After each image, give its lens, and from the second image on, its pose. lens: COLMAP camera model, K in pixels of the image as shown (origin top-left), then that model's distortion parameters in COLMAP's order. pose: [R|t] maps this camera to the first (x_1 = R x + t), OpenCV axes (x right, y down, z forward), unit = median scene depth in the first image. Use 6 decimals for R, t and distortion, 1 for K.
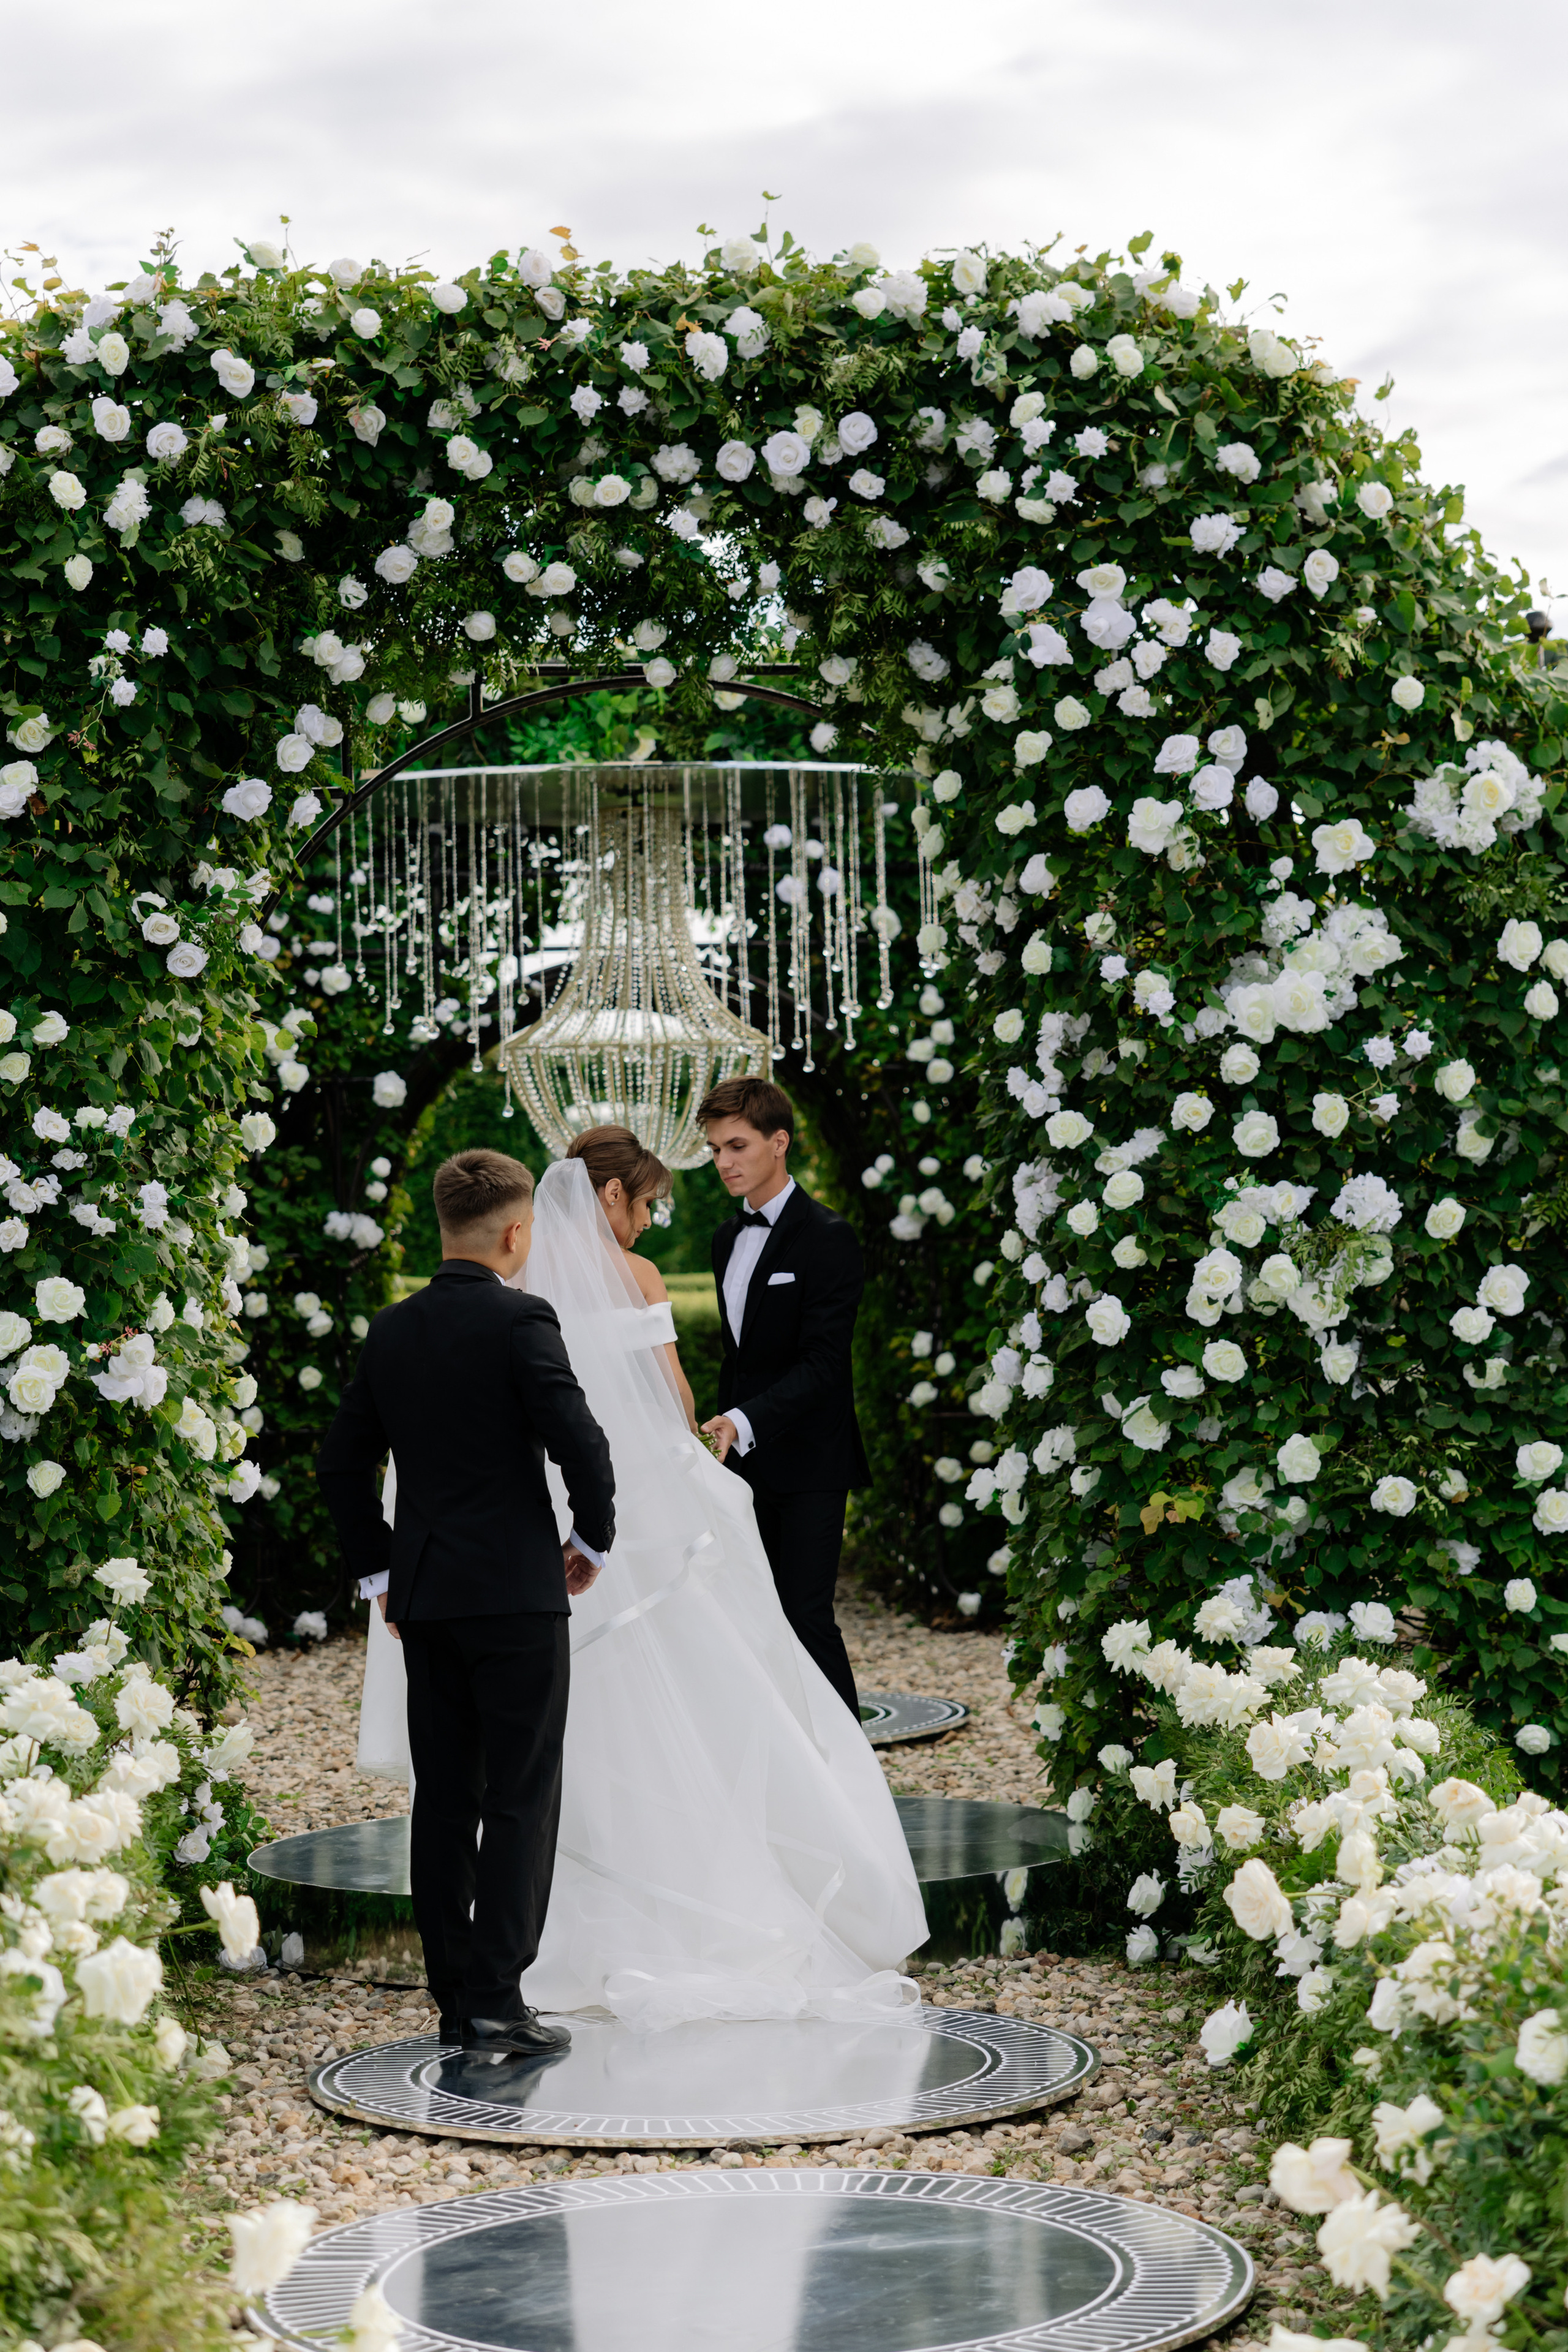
lens RADIAL K [[4627.9, 0, 822.7], [0, 4627.9, 1160.7], [0, 0, 1]] dist [0.035998, -0.111744]
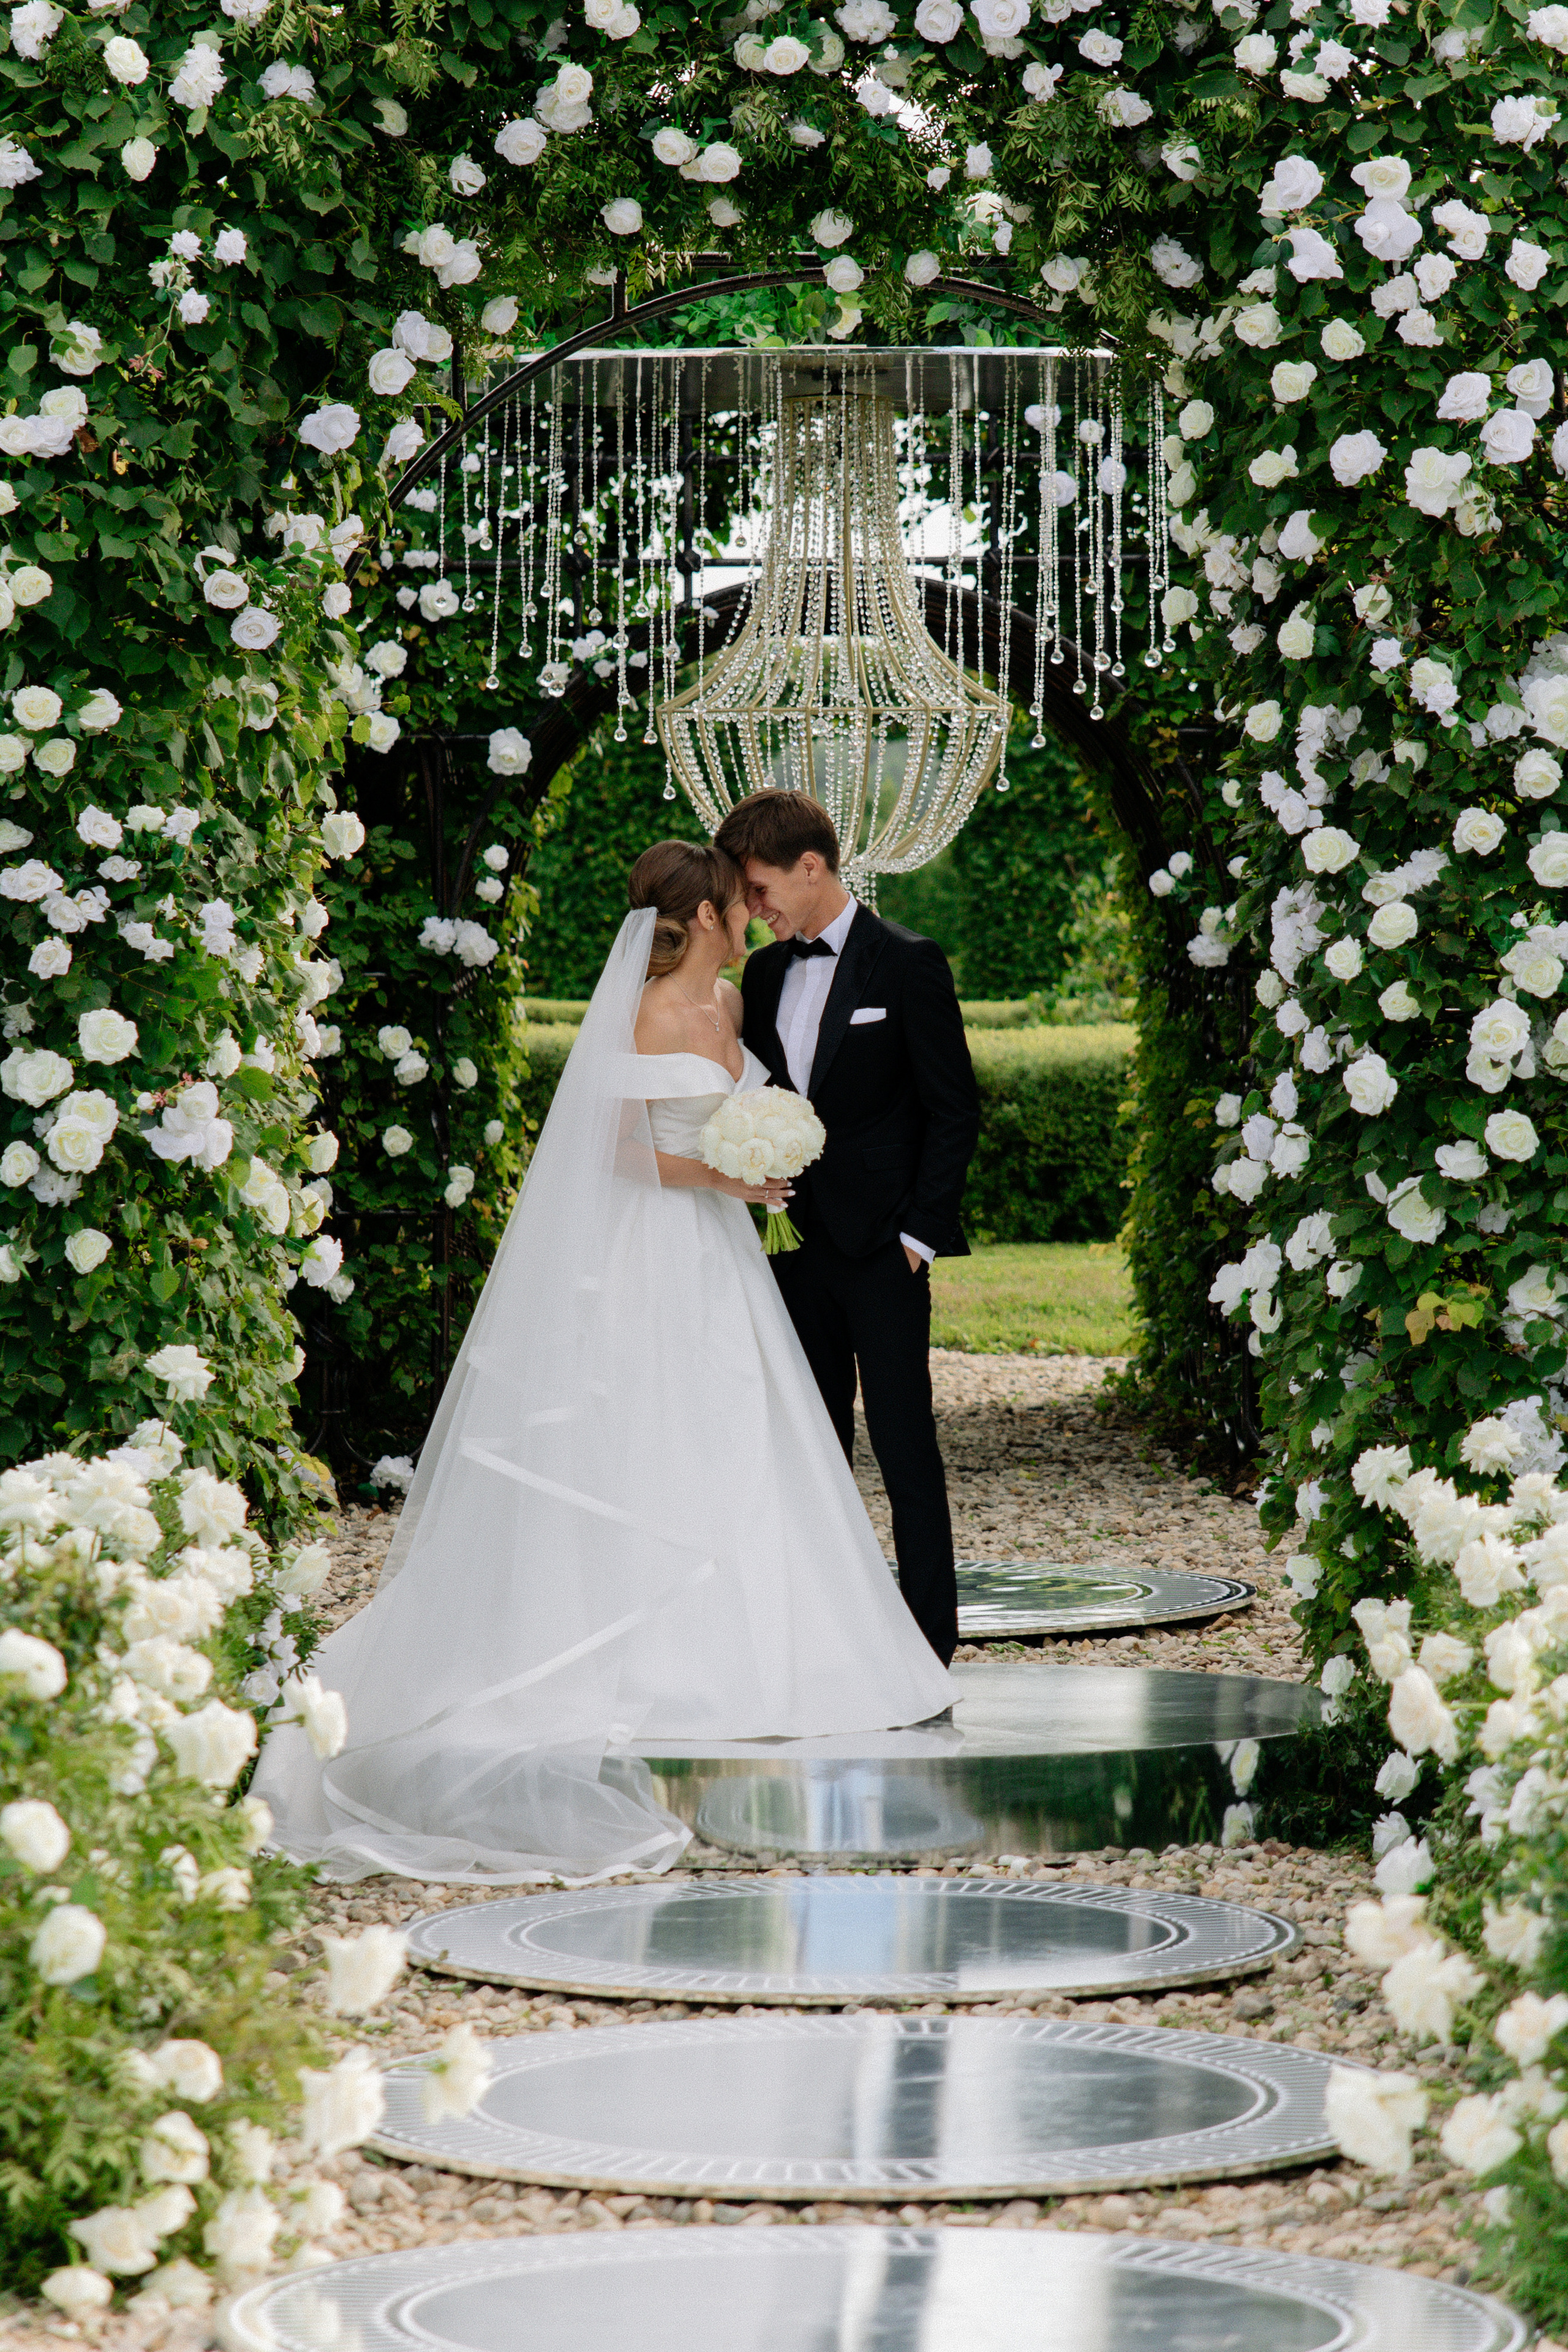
lens RADIAL K [[7426.2, 0, 784.0], [0, 7426.2, 1176.0], [0, 0, 1]] dist [-0.041669, 0.786890]
pose [[0.998236, 0.018195, -0.056514, 0.031746], [-0.015400, 0.998655, 0.049508, -0.012494], [0.057339, -0.048551, 0.997174, -0.313701]]
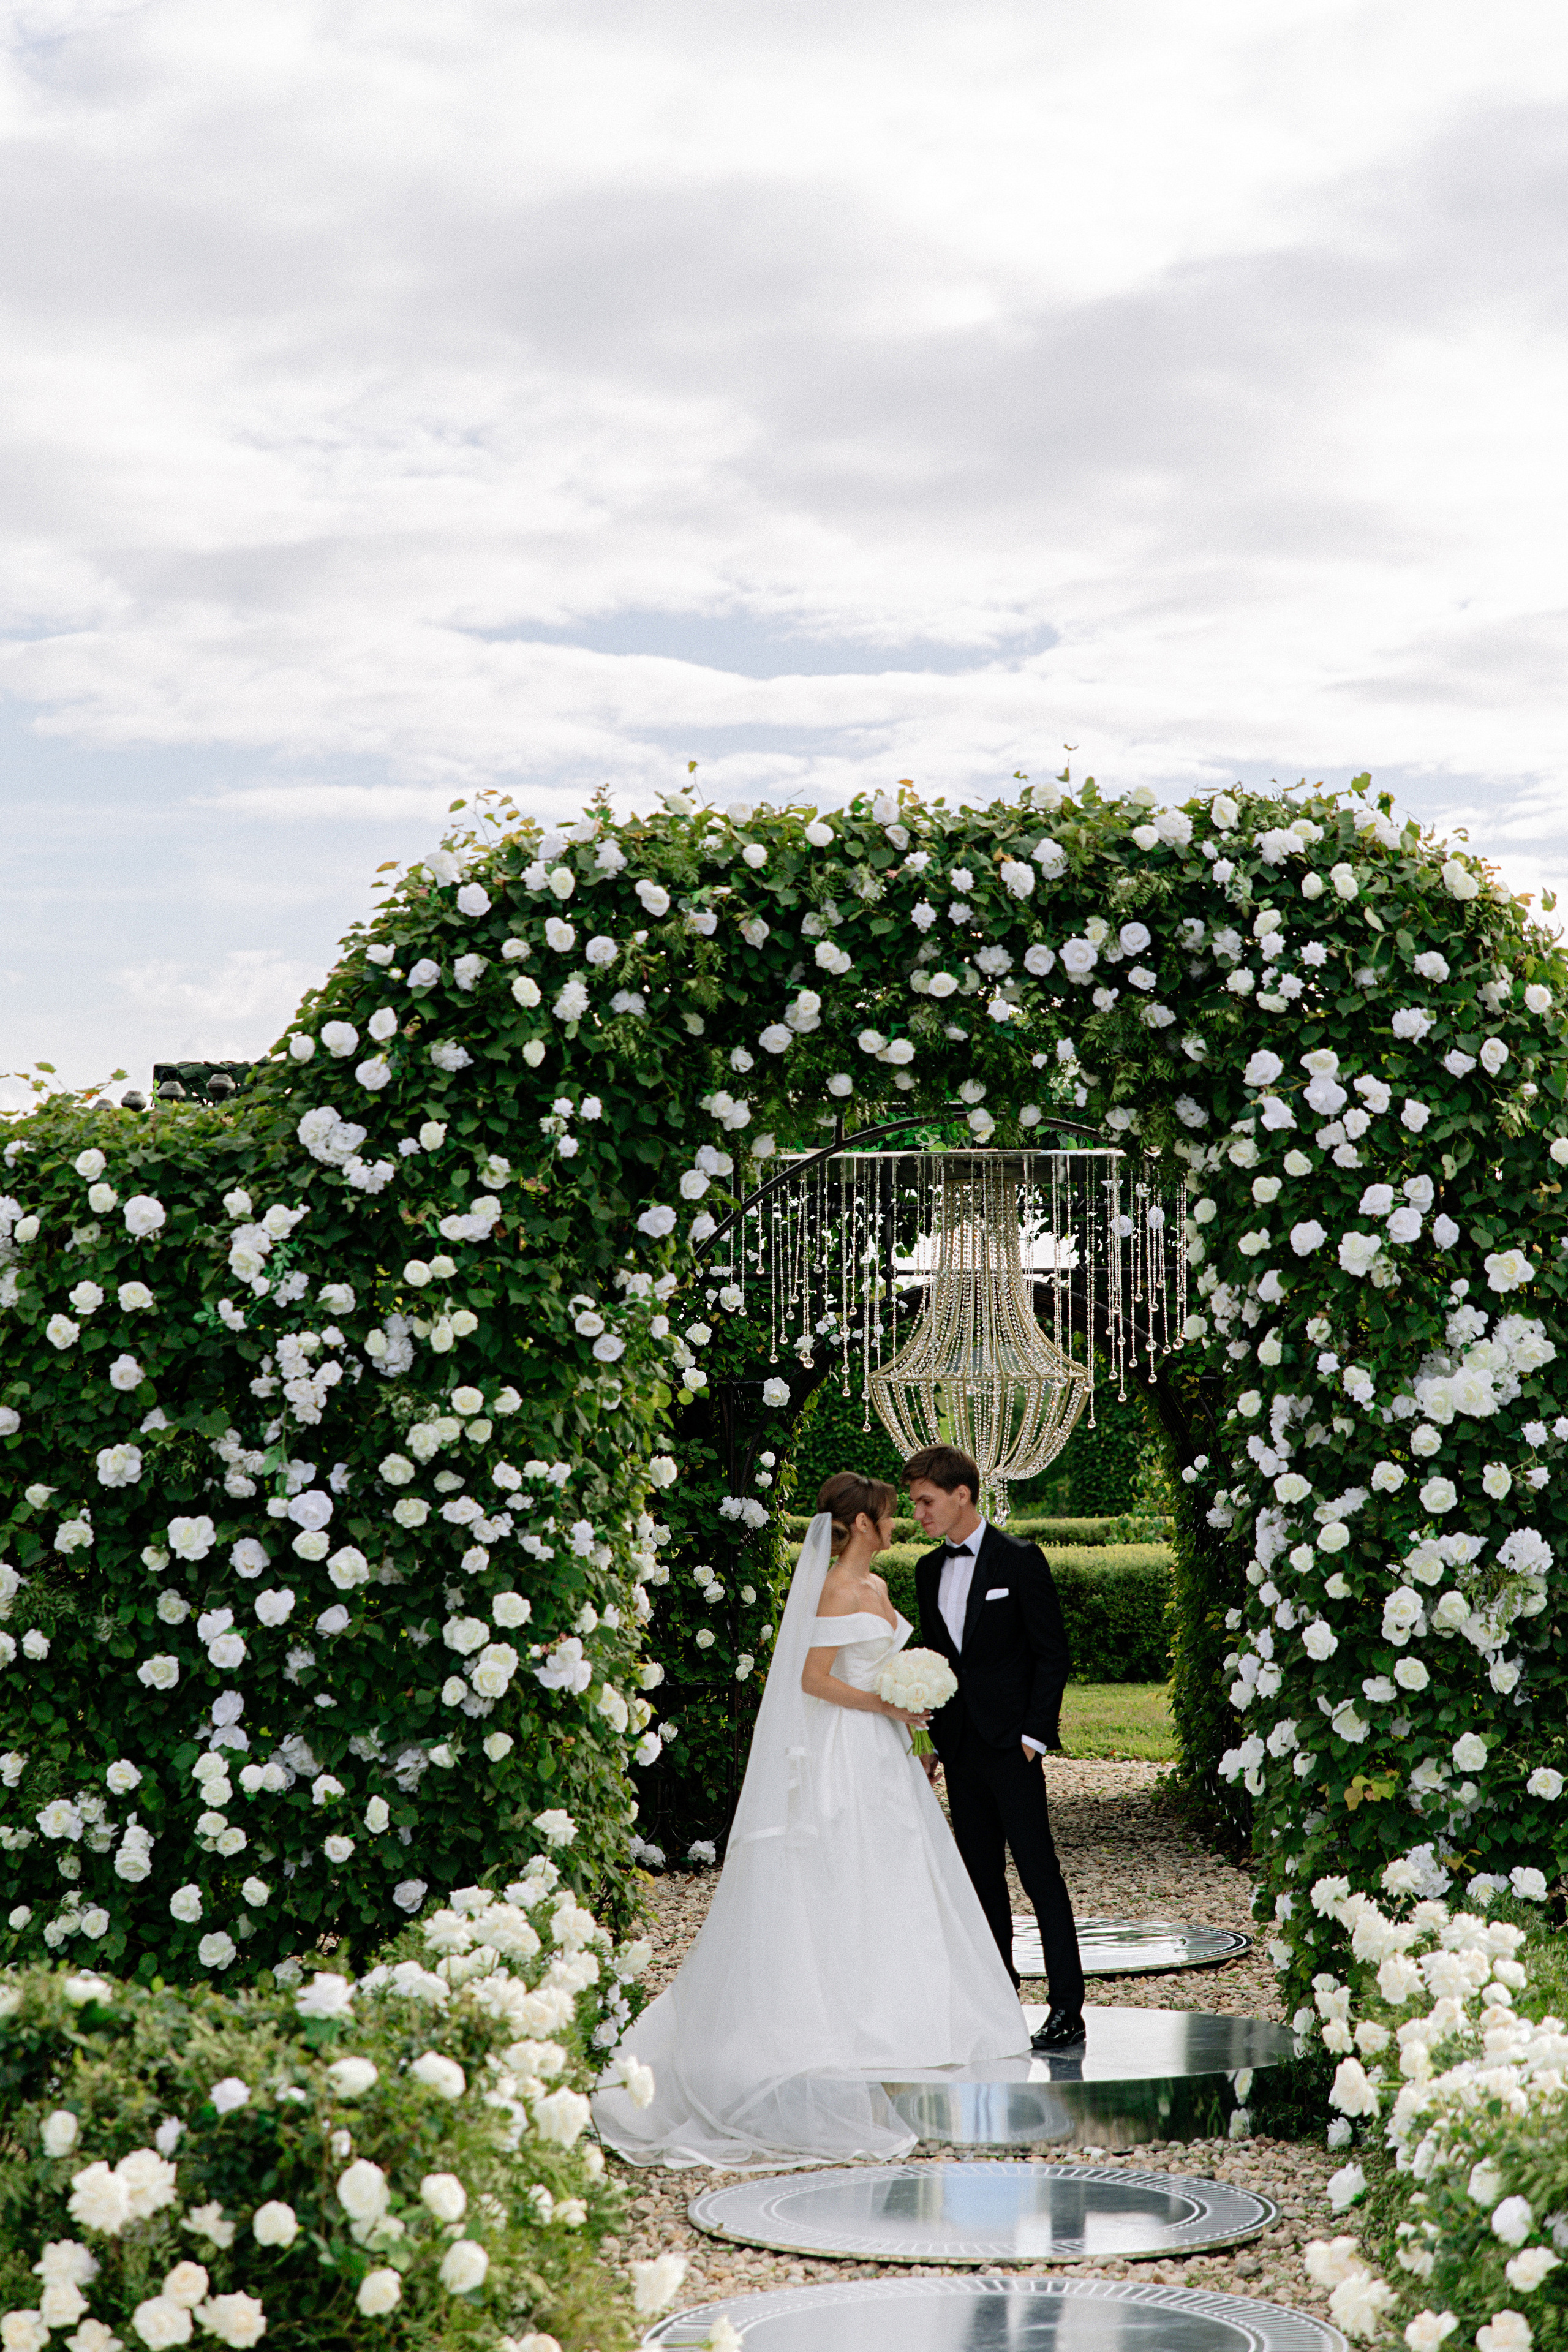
lens RADIAL K [[4620.7, 0, 784.0], [0, 4620.7, 1176.0], [0, 0, 1]] dist [0.042019, 0.149718]
pose [[0.995328, 0.009673, -0.096068, 0.034885], [-0.013712, 0.999046, -0.041471, -0.037594], [0.095575, 0.042595, 0.994510, -0.283932]]
